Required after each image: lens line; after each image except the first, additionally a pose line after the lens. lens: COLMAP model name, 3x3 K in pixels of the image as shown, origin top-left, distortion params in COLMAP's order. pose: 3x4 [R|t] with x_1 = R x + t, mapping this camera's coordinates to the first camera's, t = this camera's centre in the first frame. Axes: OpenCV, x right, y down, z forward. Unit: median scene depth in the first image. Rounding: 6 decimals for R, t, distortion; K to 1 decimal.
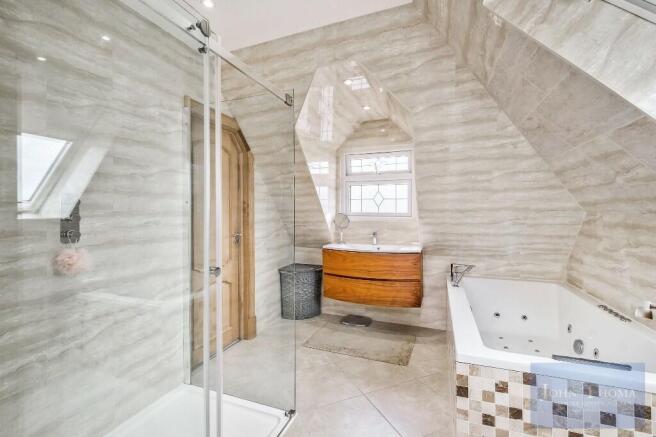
lens RADIAL K [[288.4, 0, 328.6], [0, 288.4, 216.8], [0, 0, 1]] dist [0.002934, -0.000213]
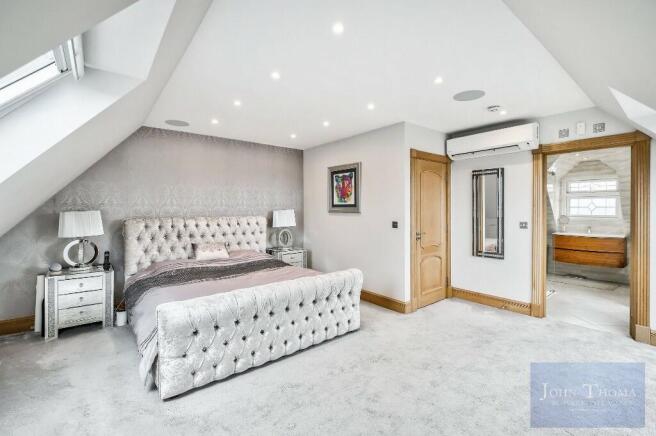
lens RADIAL K [[288.4, 0, 331.2], [0, 288.4, 215.0], [0, 0, 1]] dist [0.002934, -0.000213]
pose [[0.870436, 0.010867, -0.492162, -0.320878], [-0.011921, 0.999928, 0.000995, 0.001952], [0.492138, 0.005001, 0.870503, -1.216052]]
